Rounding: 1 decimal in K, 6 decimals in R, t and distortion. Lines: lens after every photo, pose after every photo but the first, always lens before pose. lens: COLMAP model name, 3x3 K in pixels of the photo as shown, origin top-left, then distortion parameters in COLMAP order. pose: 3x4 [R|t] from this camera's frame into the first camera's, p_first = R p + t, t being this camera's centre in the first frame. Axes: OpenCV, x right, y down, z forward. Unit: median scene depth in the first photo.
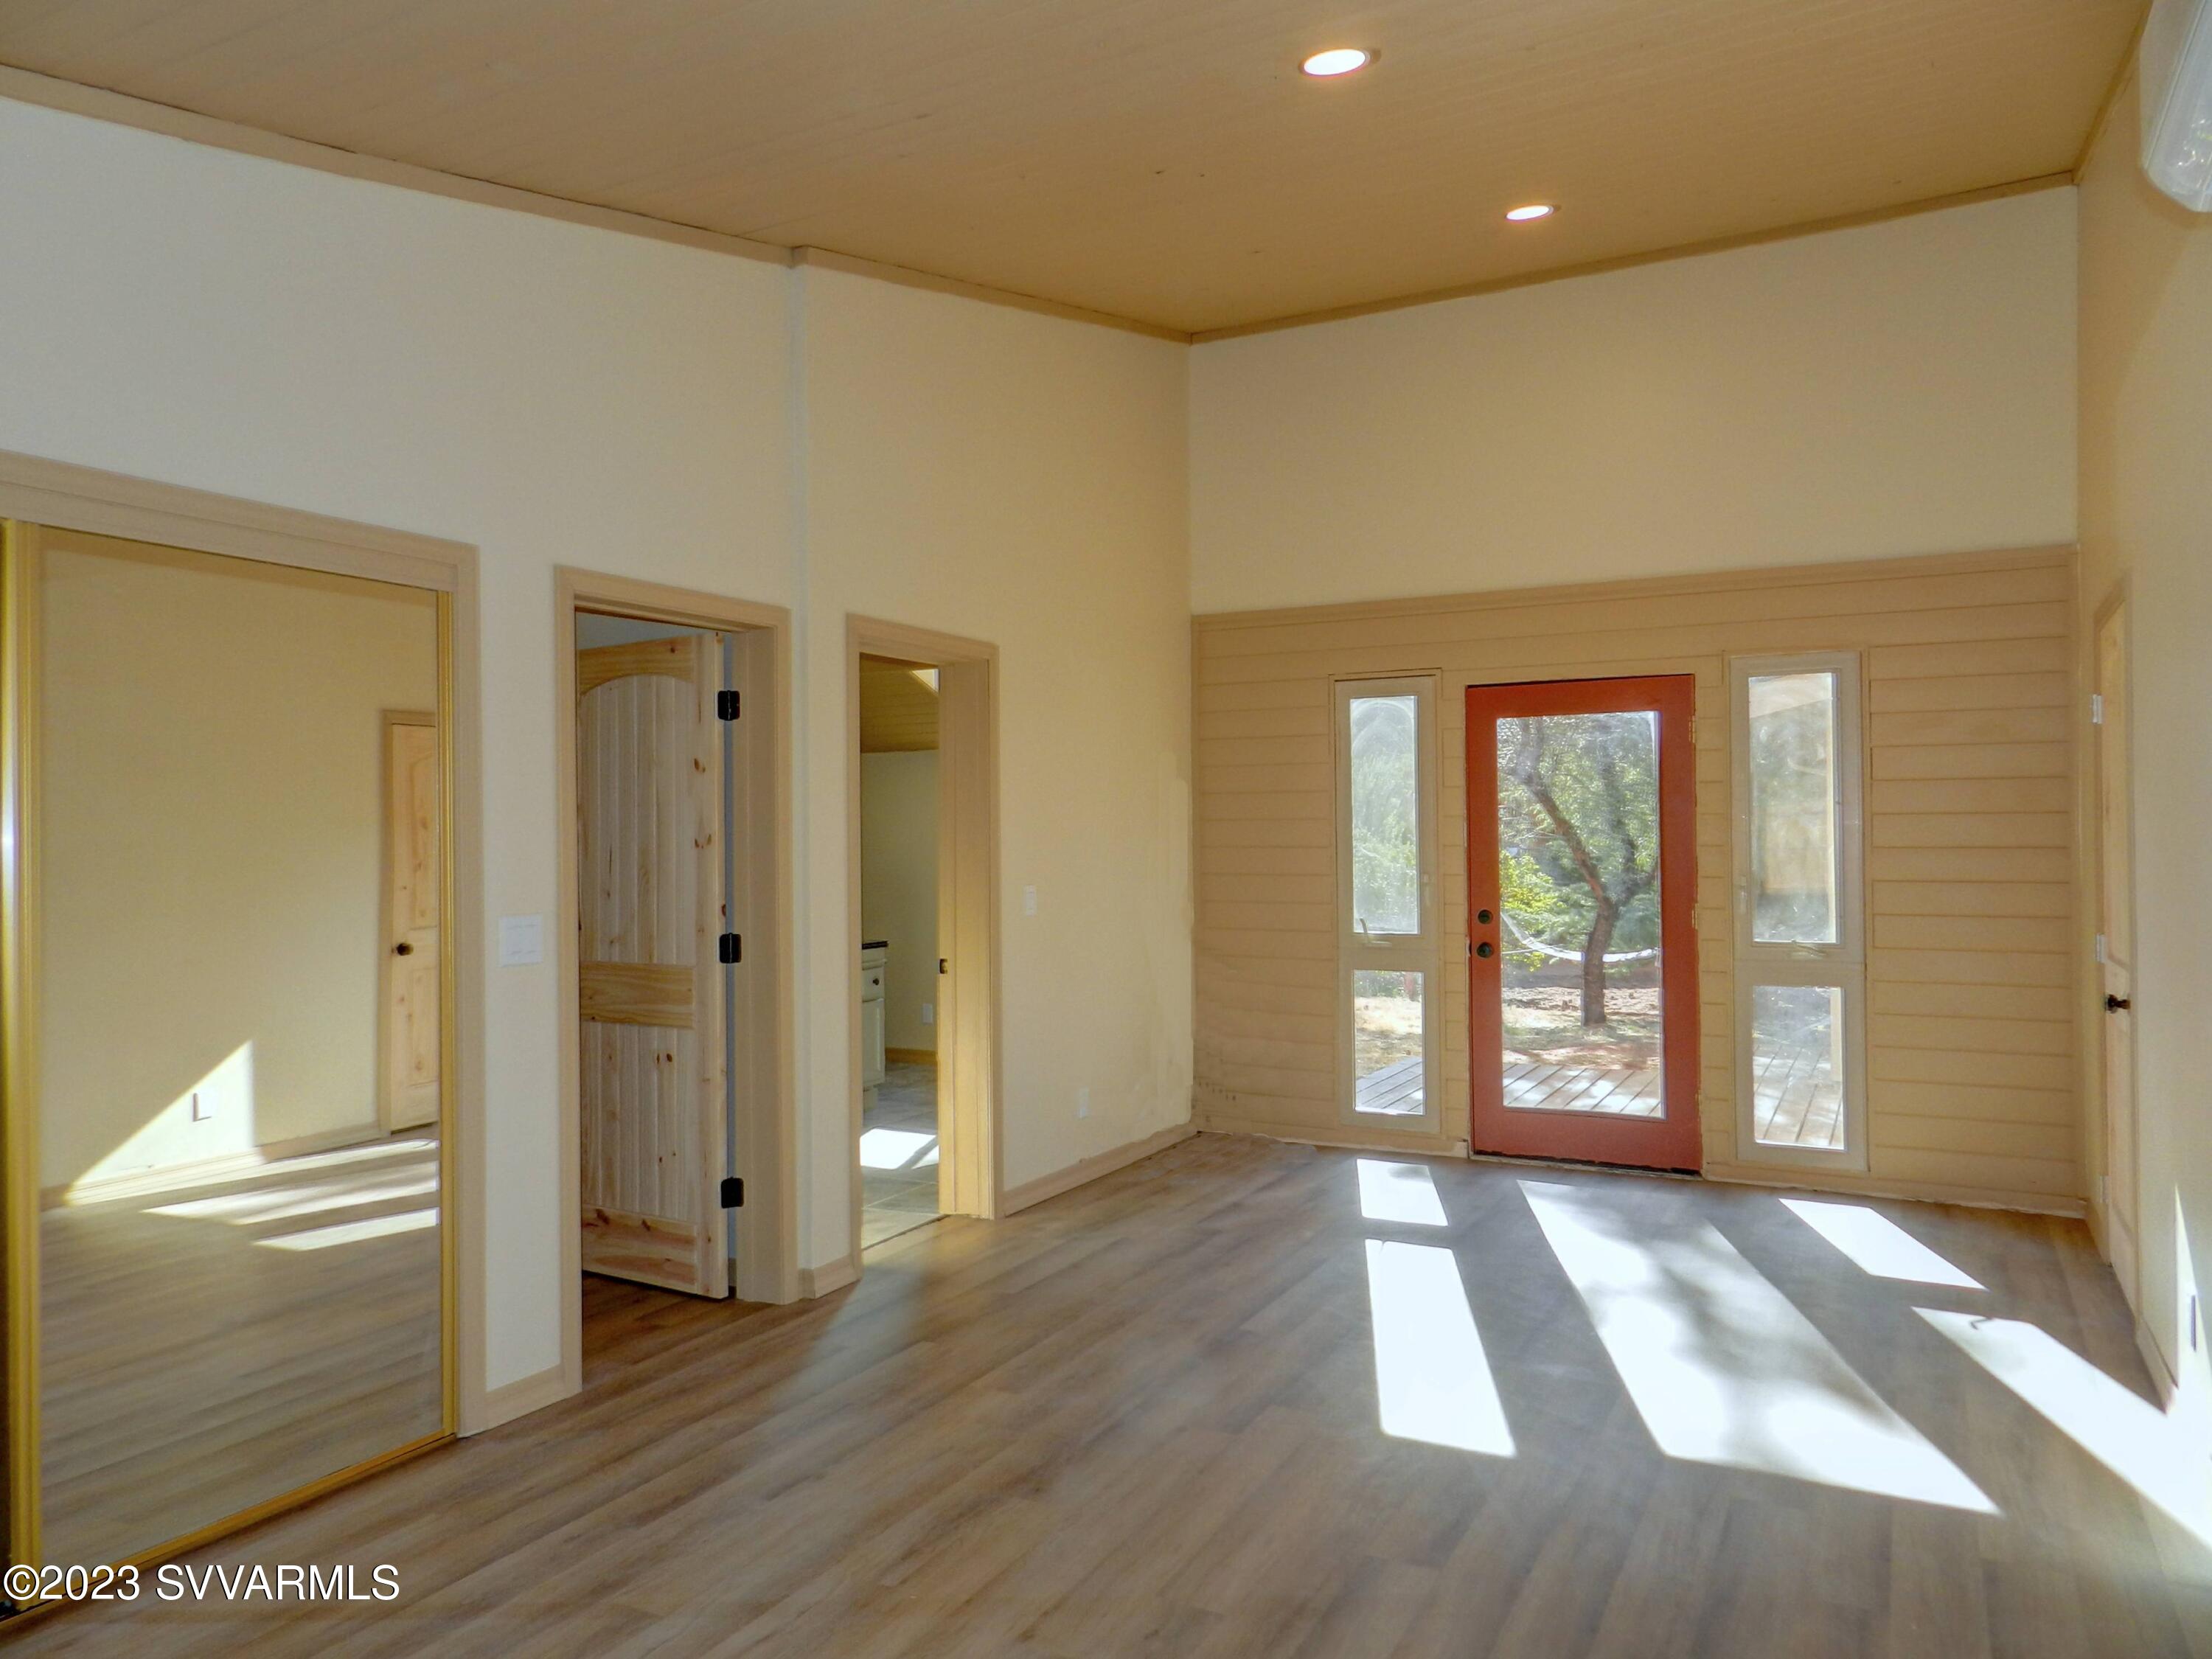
lens RADIAL K [[1483.6, 0, 1106.9], [0, 1483.6, 827.0], [0, 0, 1]] dist [-0.007245, -0.002794]
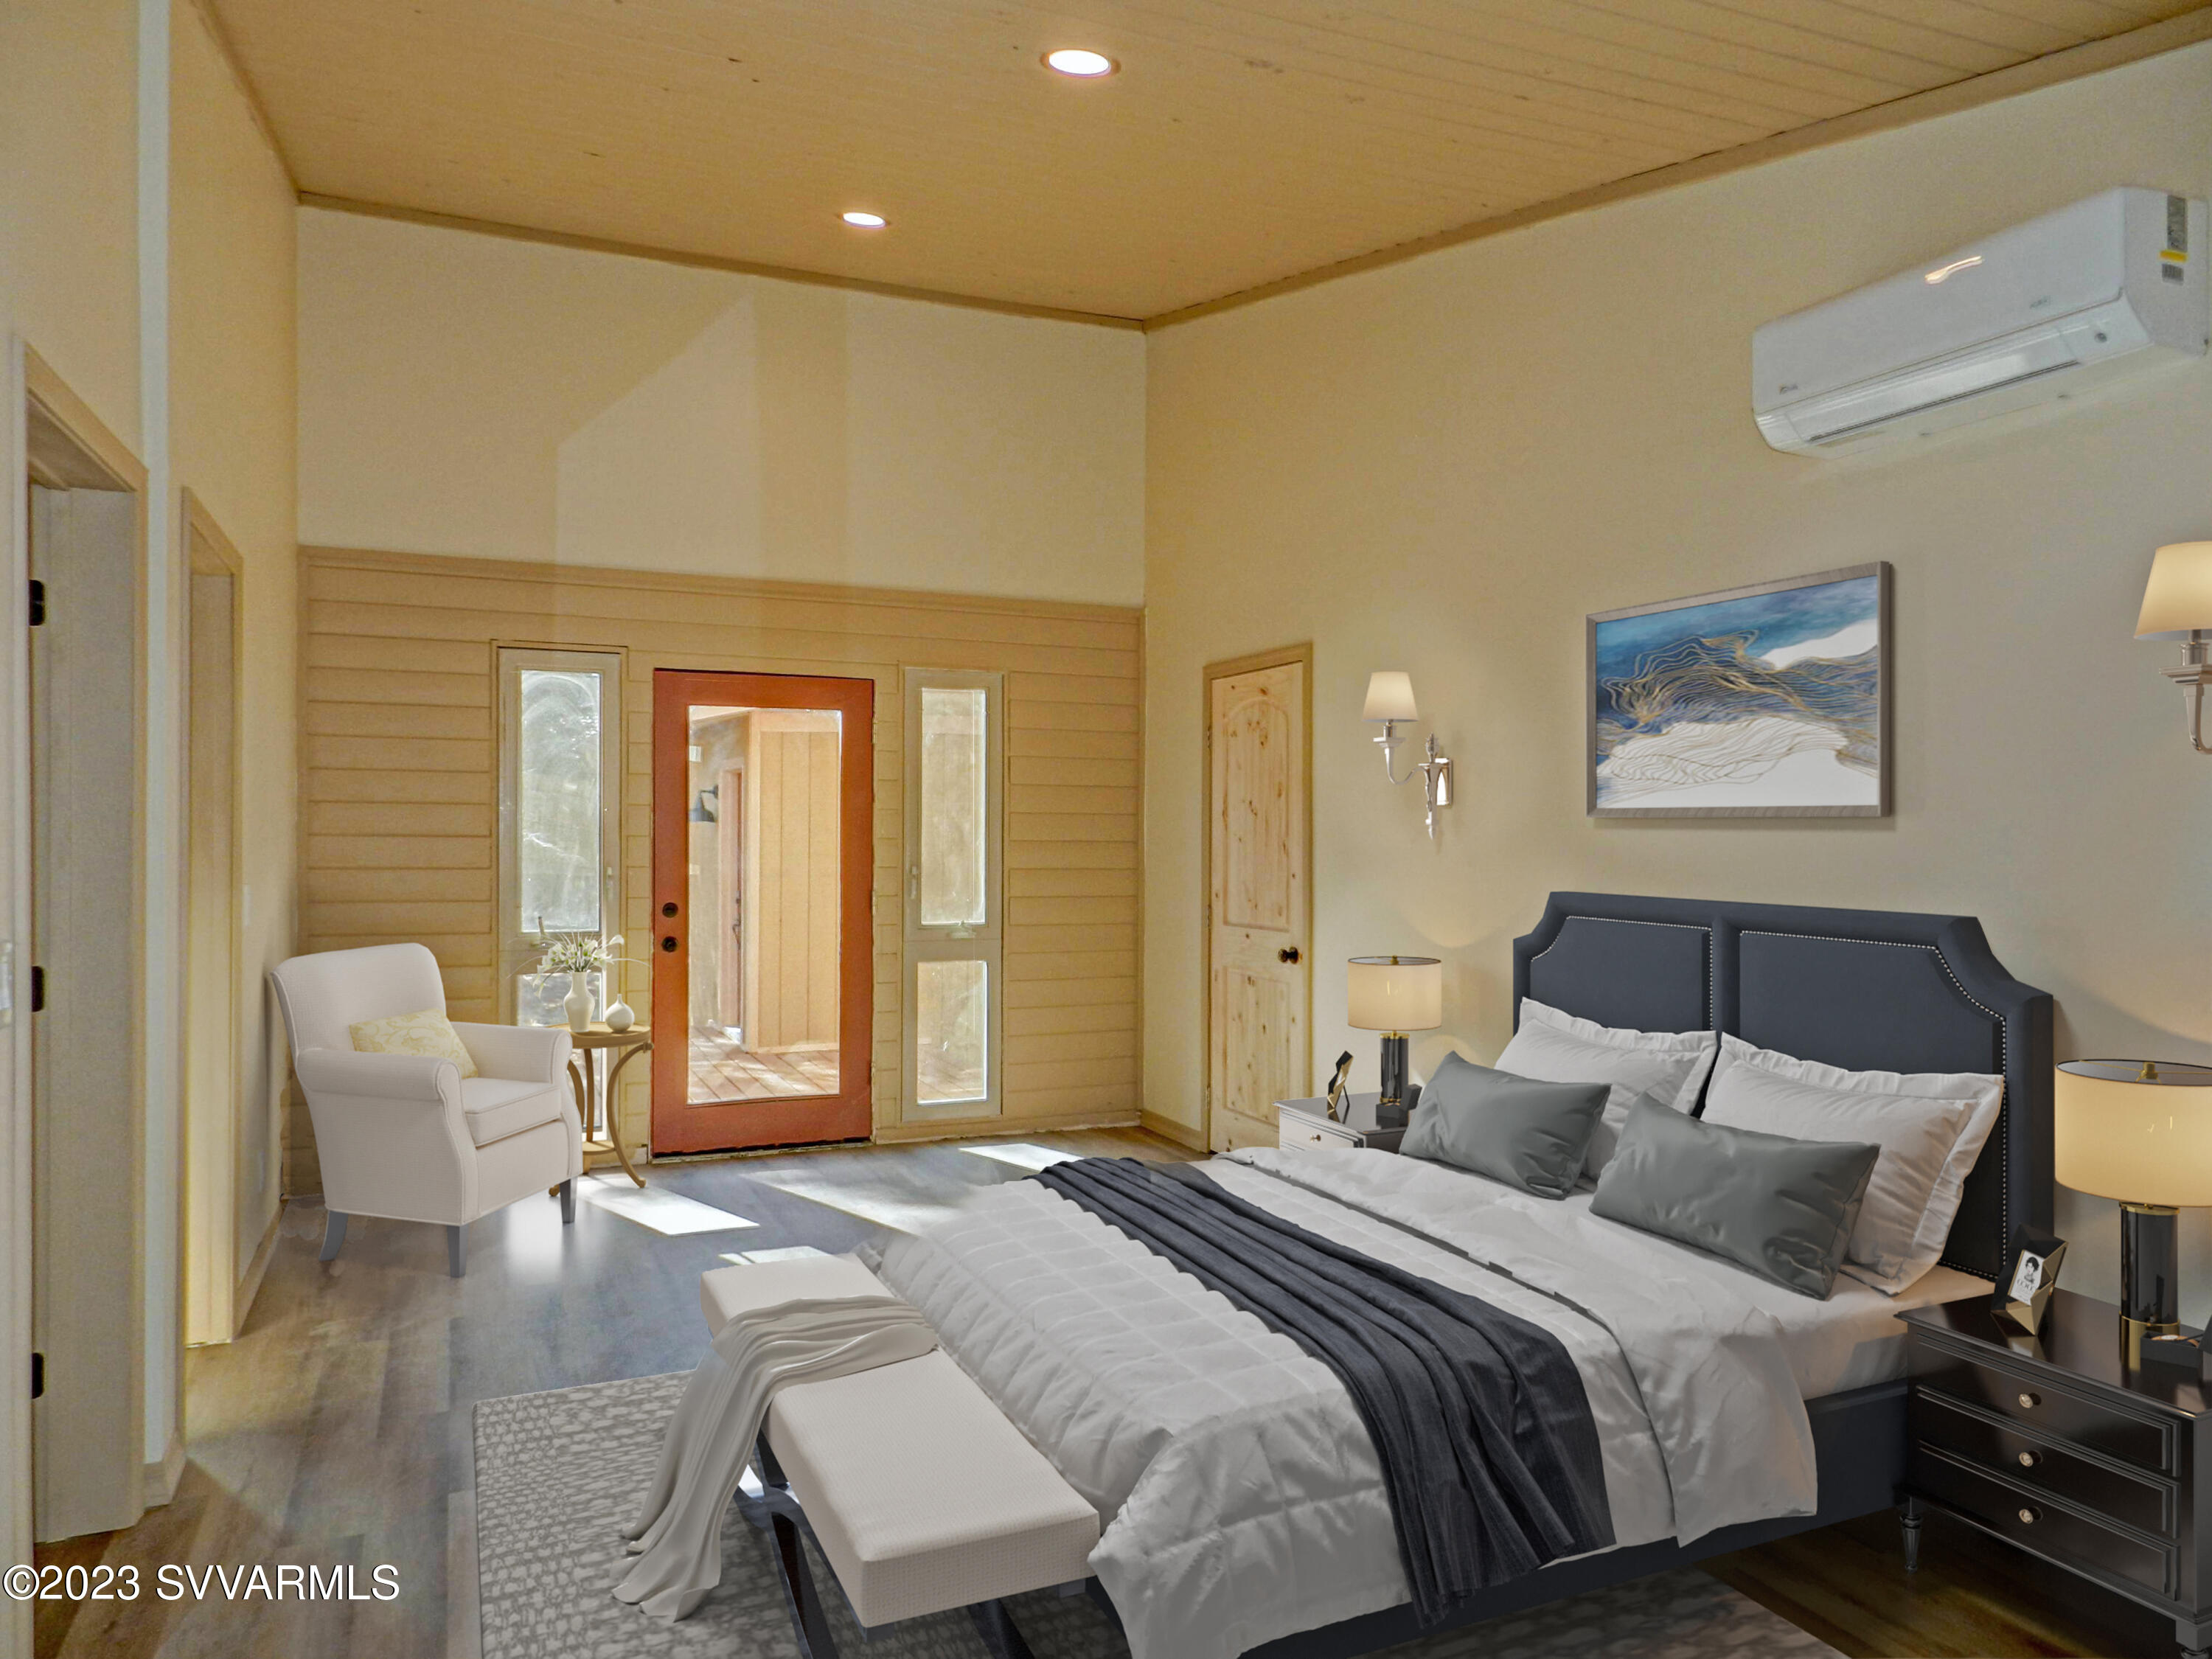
lens RADIAL K [[1483.6, 0, 1106.6], [0, 1483.6, 834.0], [0, 0, 1]] dist [-0.007245, -0.002794]
pose [[0.615295, 0.010736, 0.788224, -0.366484], [-0.019539, 0.999808, 0.001635, 0.004384], [-0.788055, -0.016407, 0.615387, 0.203454]]
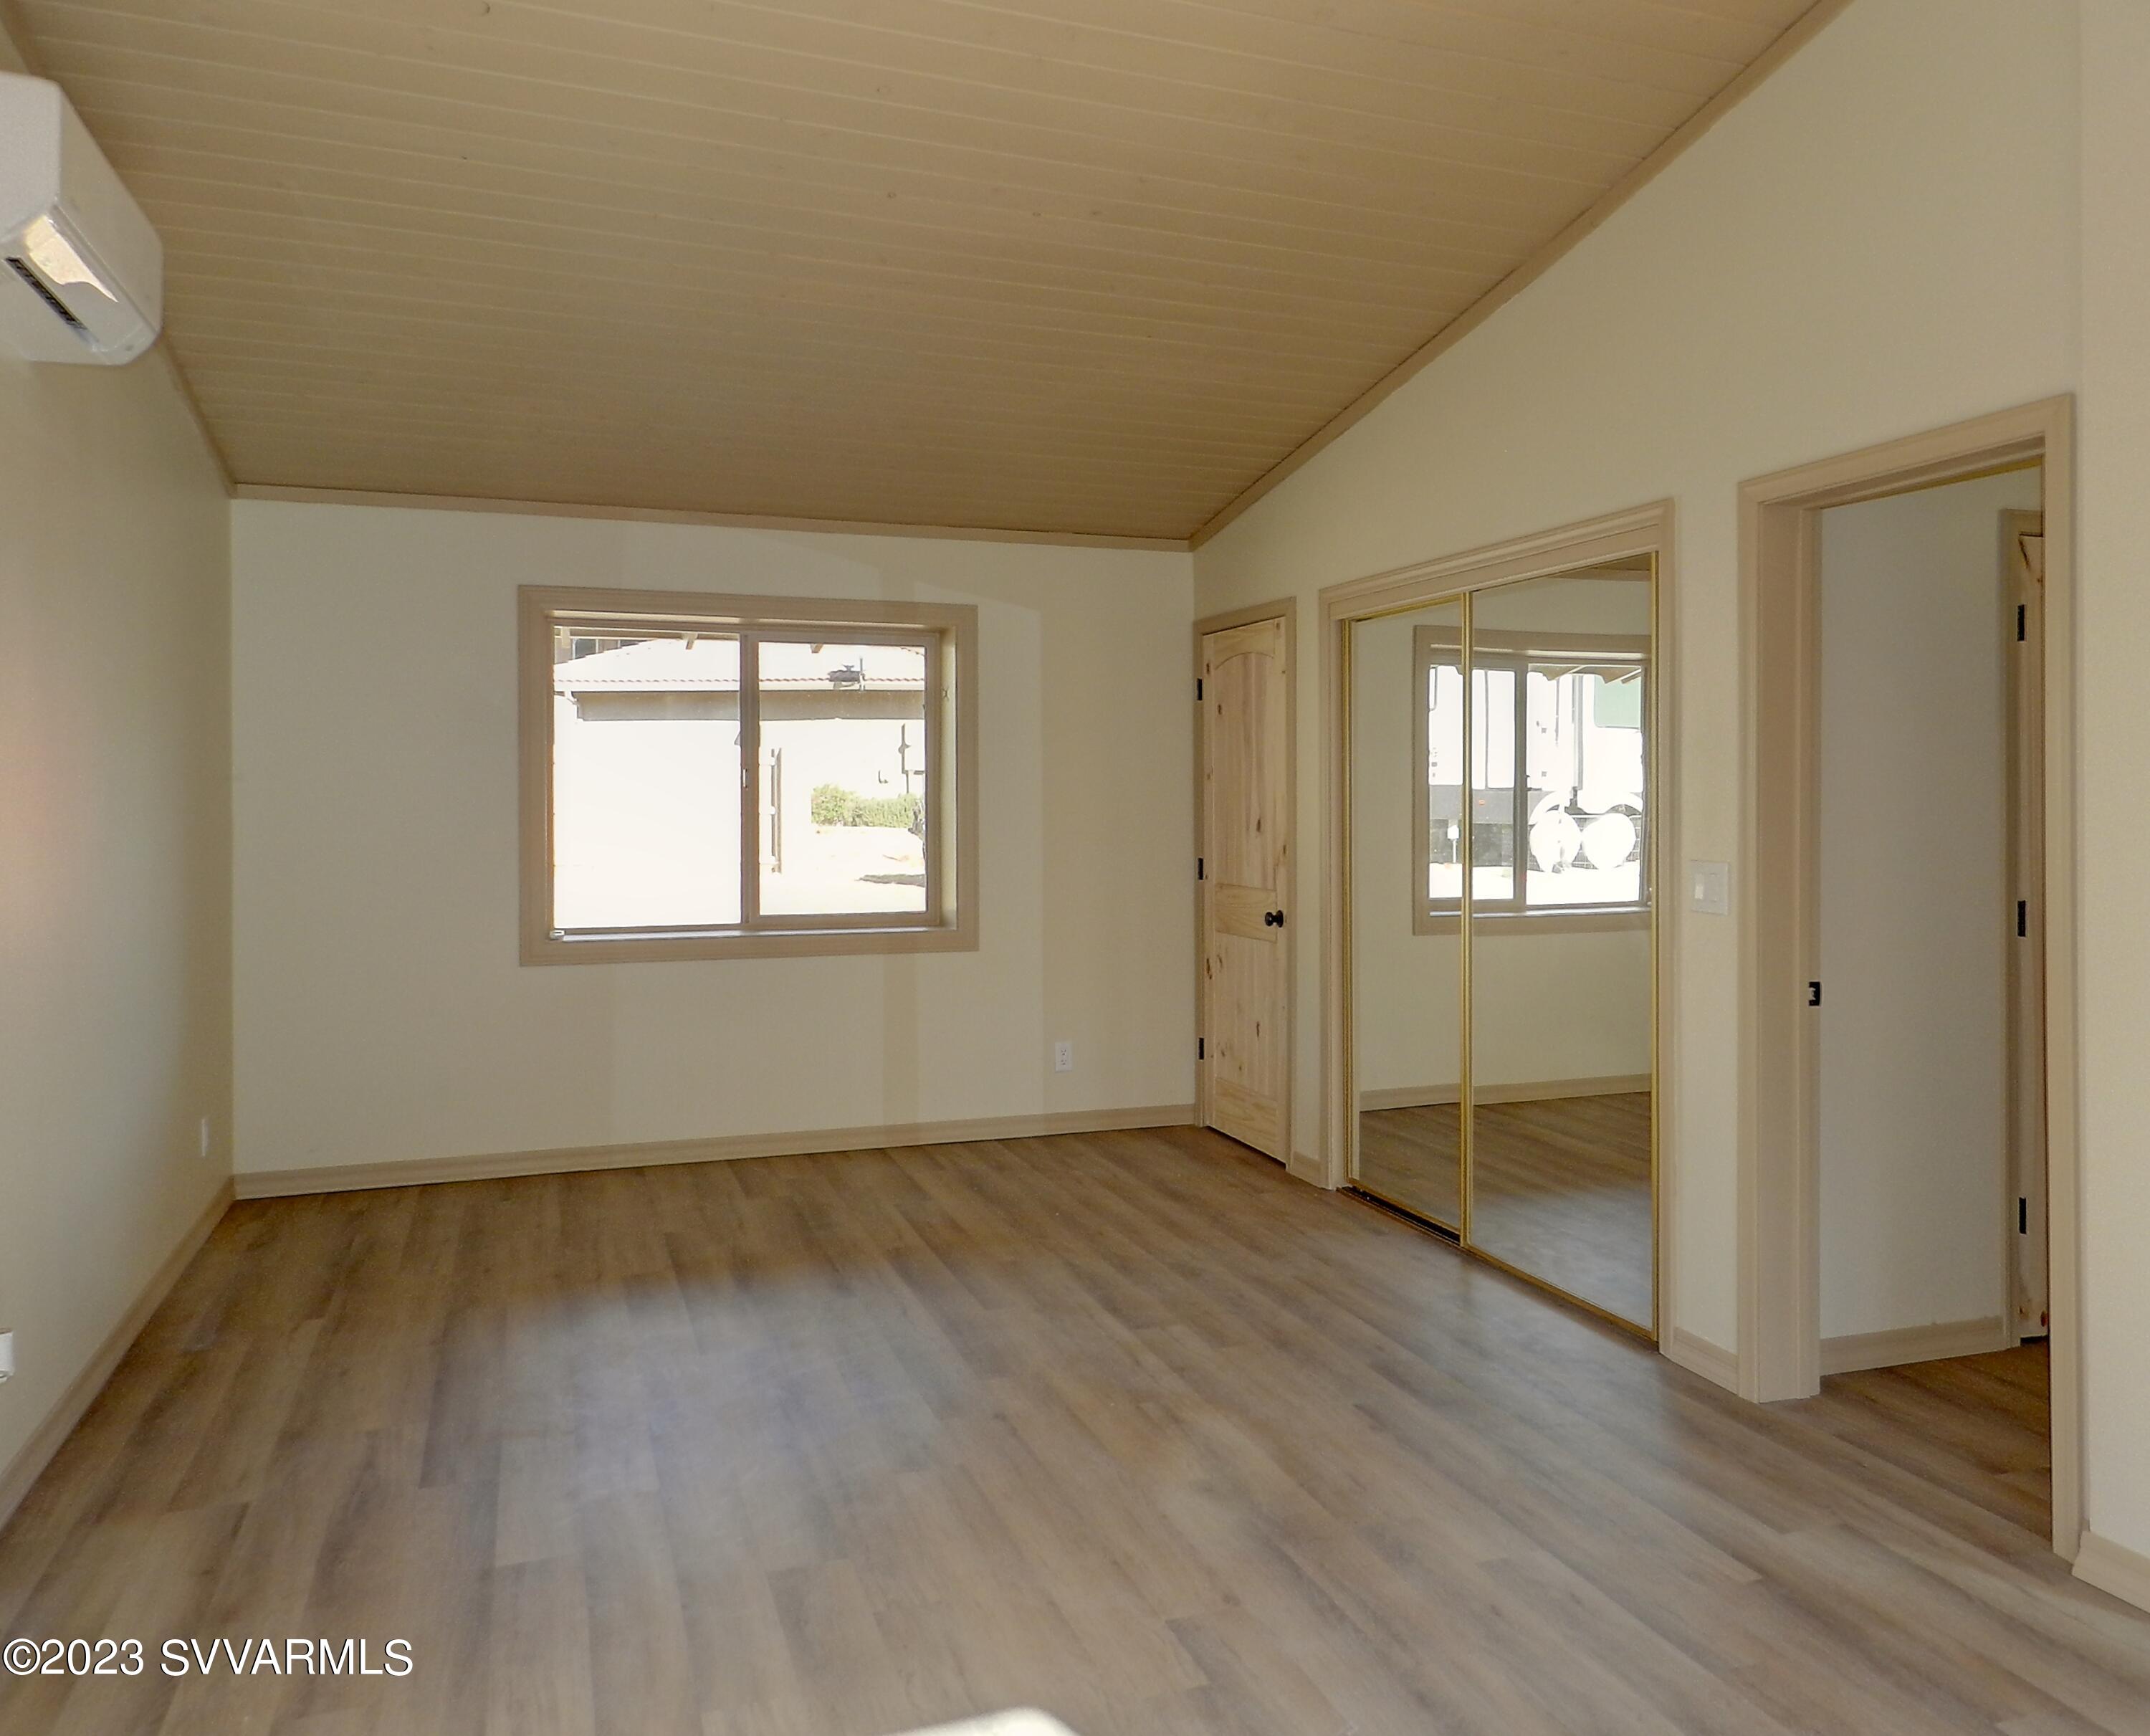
lens RADIAL K [[1538.4, 0, 1078.8], [0, 1538.4, 859.9], [0, 0, 1]] dist [0.001068, 0.000833]
pose [[-0.669971, 0.041844, -0.741207, 0.387253], [0.014643, 0.998961, 0.043159, 0.008372], [0.742243, 0.018062, -0.669888, 0.872682]]
